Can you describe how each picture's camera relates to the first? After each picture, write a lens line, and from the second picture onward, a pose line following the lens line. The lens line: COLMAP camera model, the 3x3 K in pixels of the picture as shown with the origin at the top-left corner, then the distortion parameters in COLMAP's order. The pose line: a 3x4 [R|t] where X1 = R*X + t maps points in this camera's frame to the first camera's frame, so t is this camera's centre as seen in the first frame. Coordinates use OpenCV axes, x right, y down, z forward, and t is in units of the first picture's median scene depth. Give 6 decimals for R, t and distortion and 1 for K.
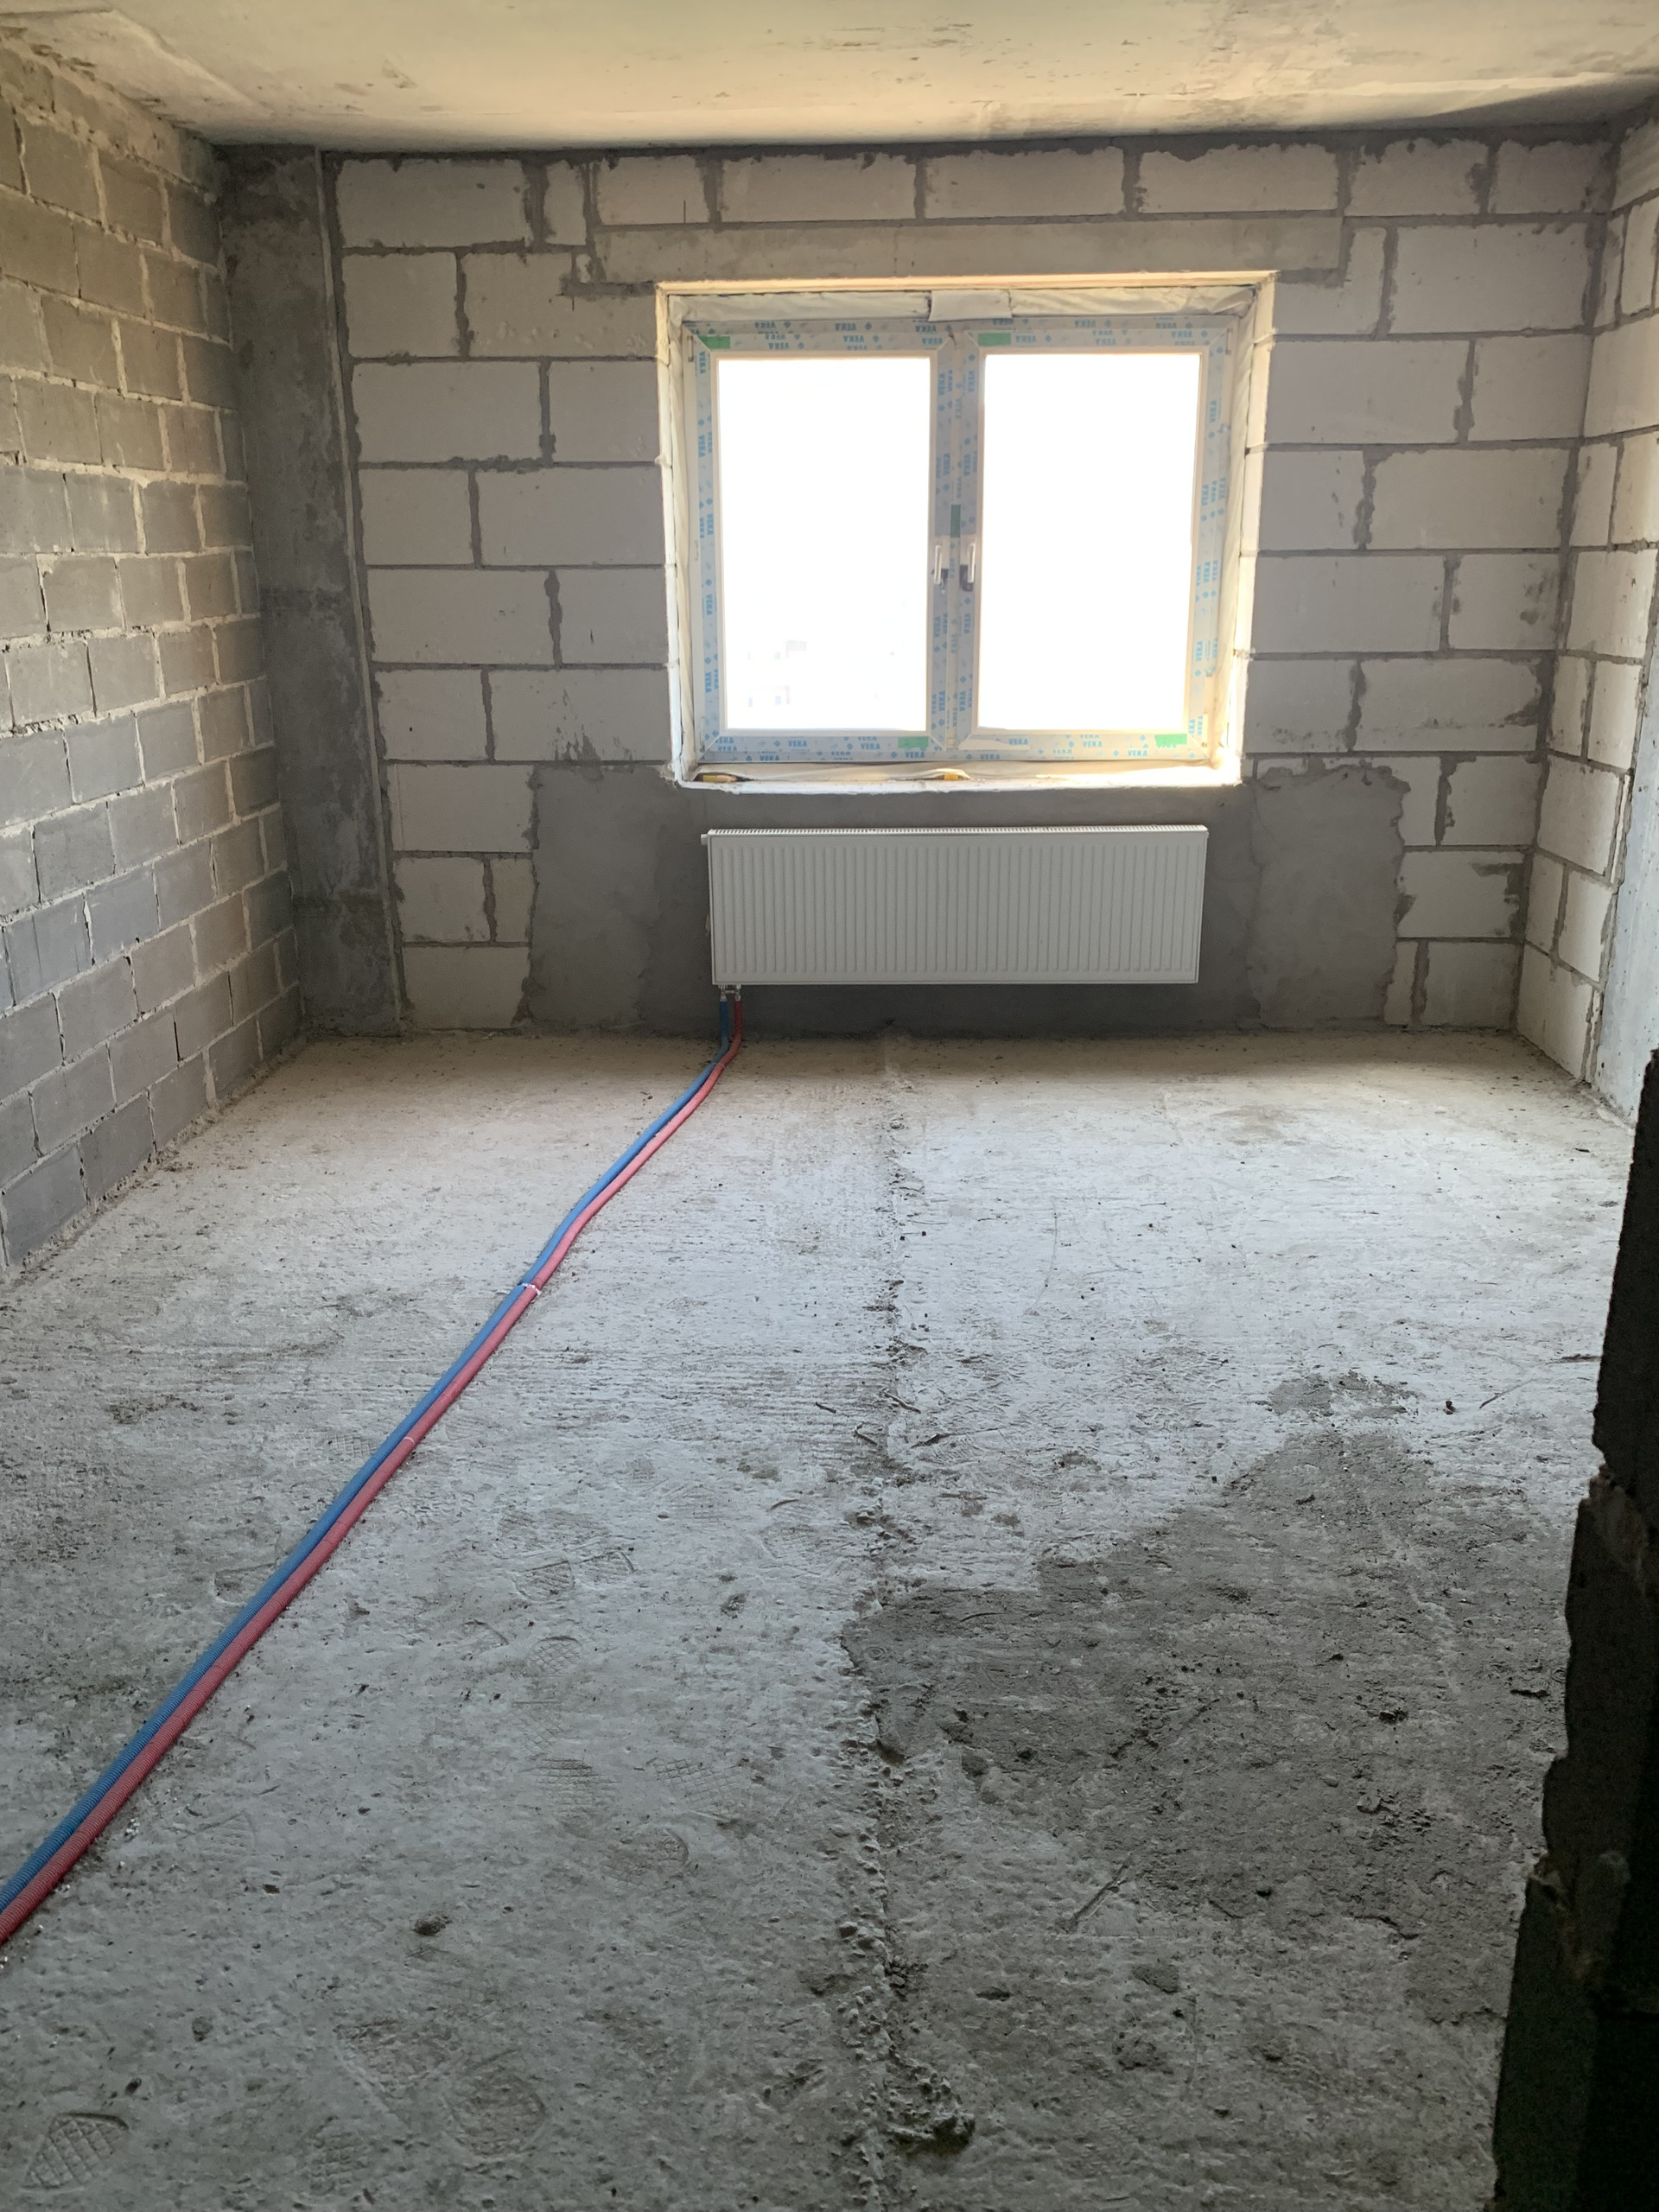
lens RADIAL K [[1693.2, 0, 828.1], [0, 1693.2, 1103.3], [0, 0, 1]] dist [0.024694, -0.025339]
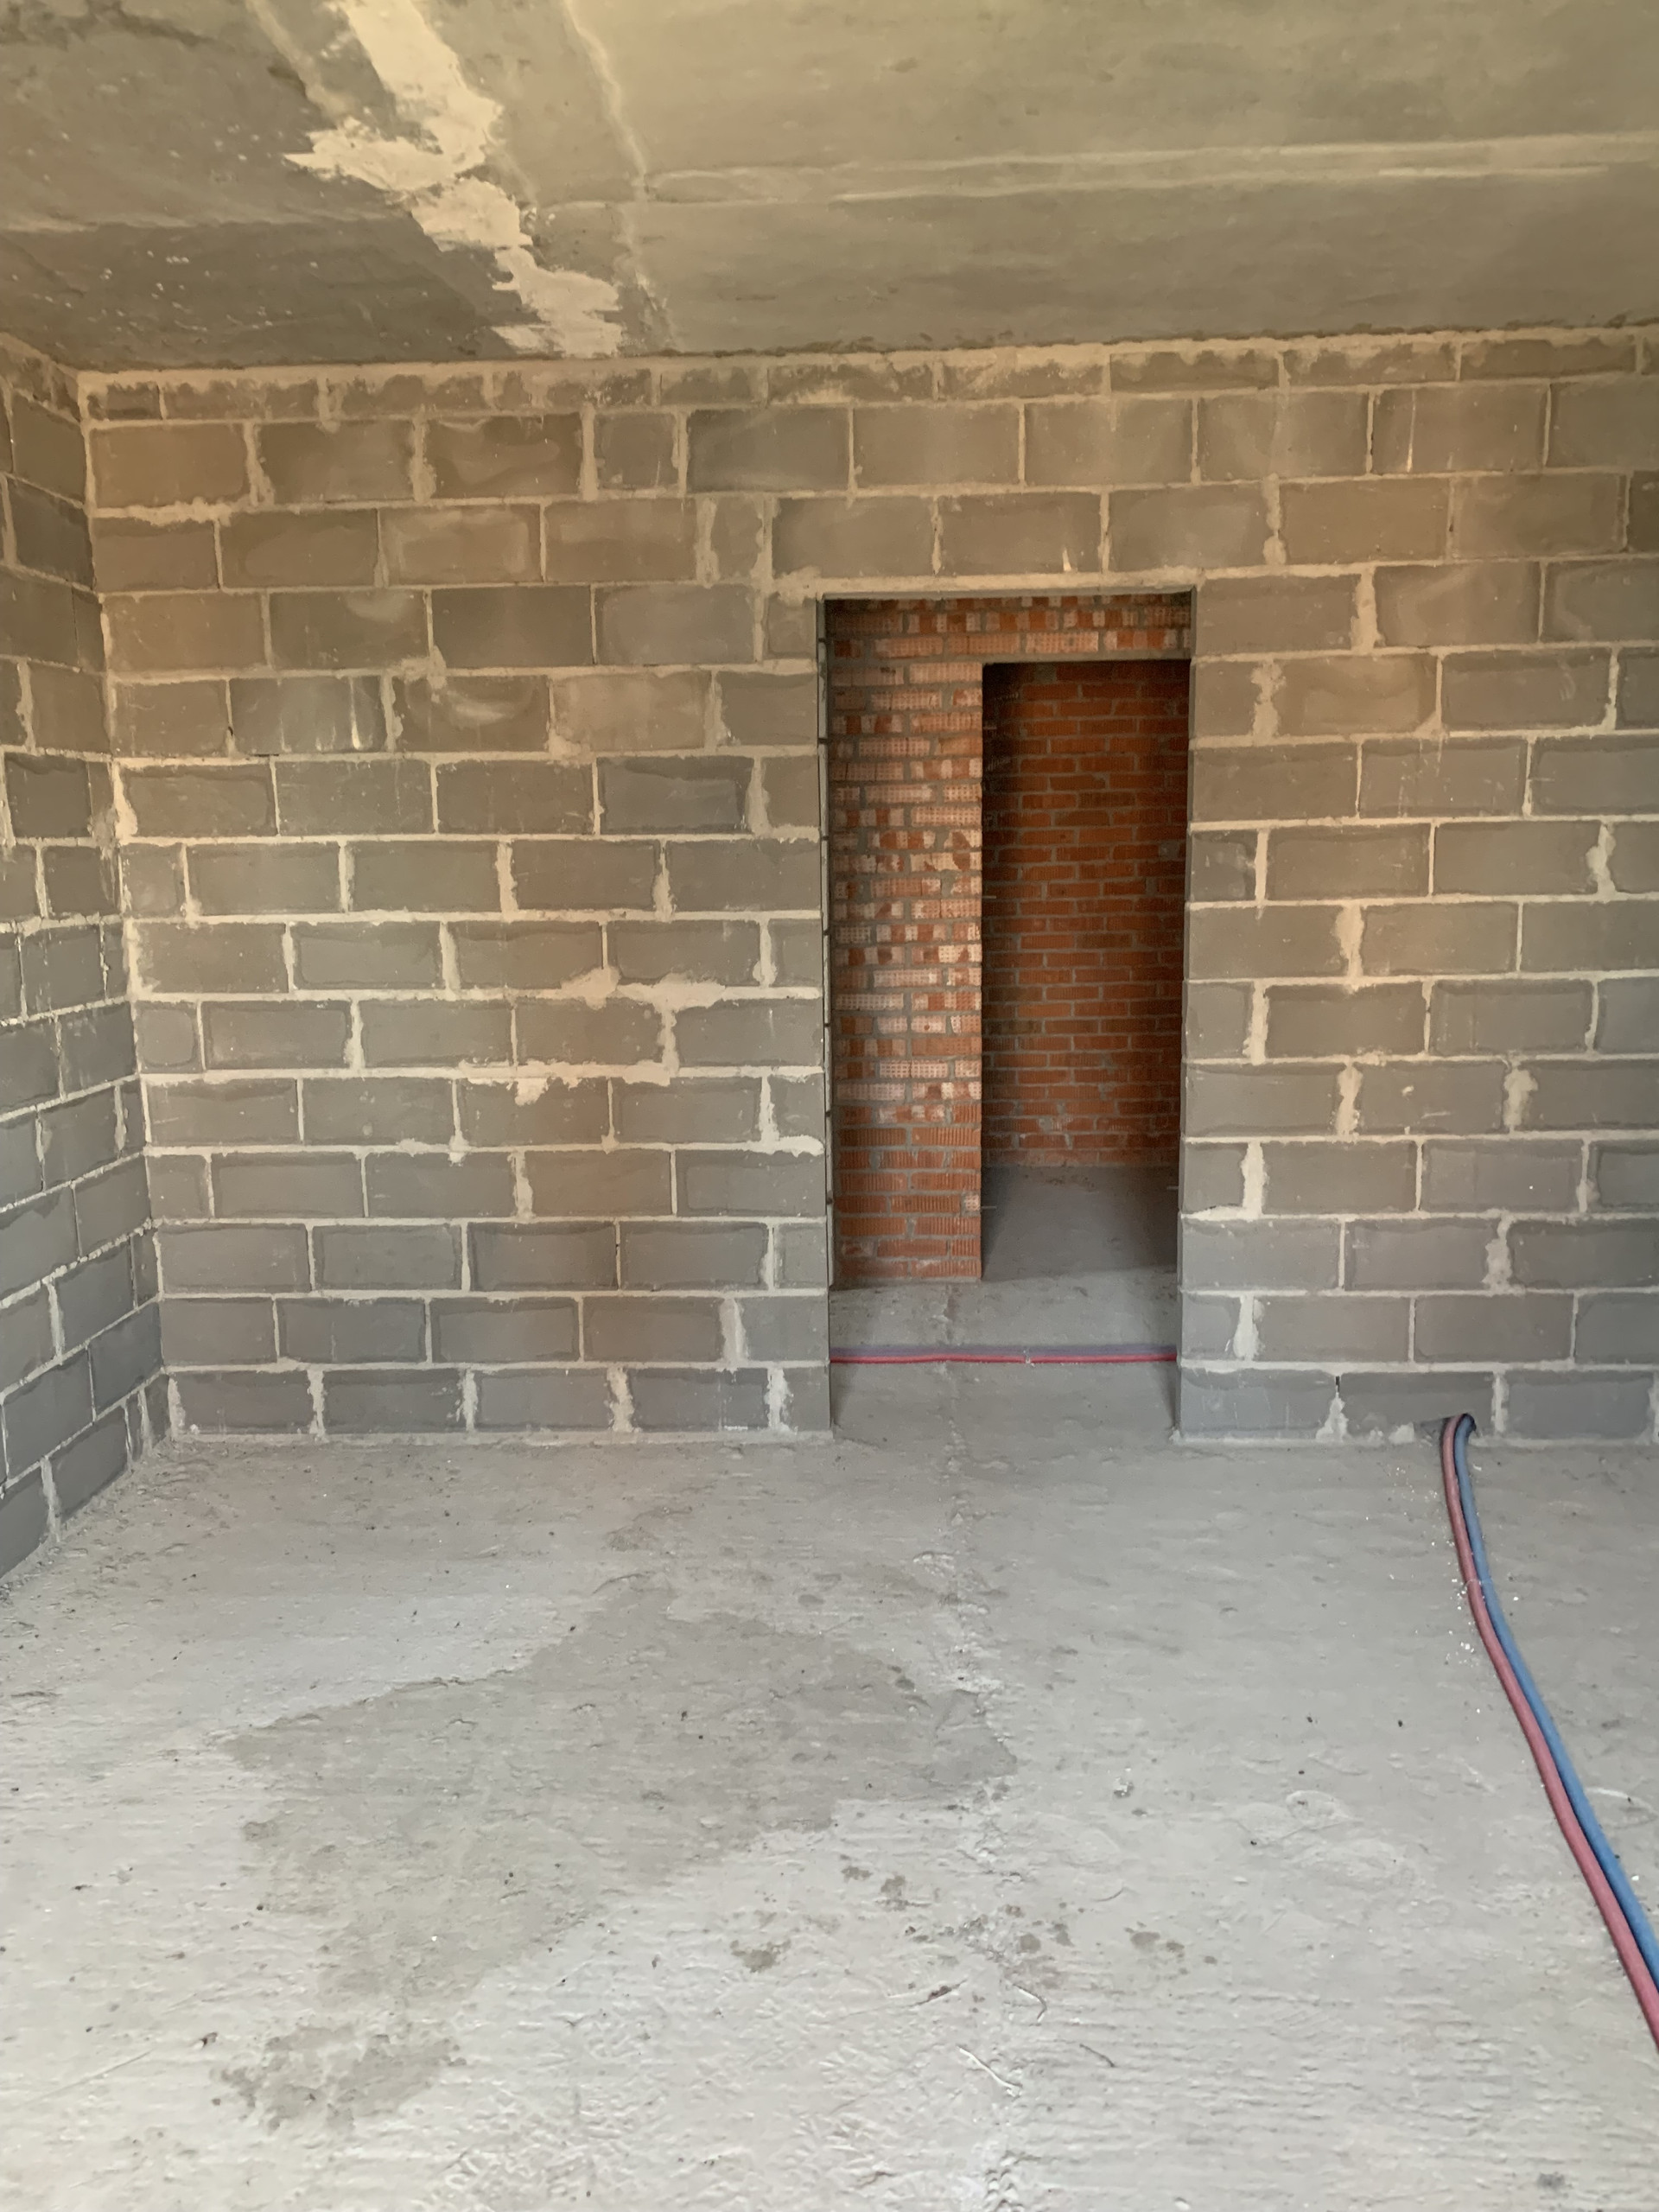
lens RADIAL K [[1693.2, 0, 826.1], [0, 1693.2, 1105.7], [0, 0, 1]] dist [0.024694, -0.025339]
pose [[-0.999643, 0.026605, 0.002467, 0.103709], [0.024818, 0.890324, 0.454651, -0.512902], [0.009899, 0.454550, -0.890666, 1.556490]]
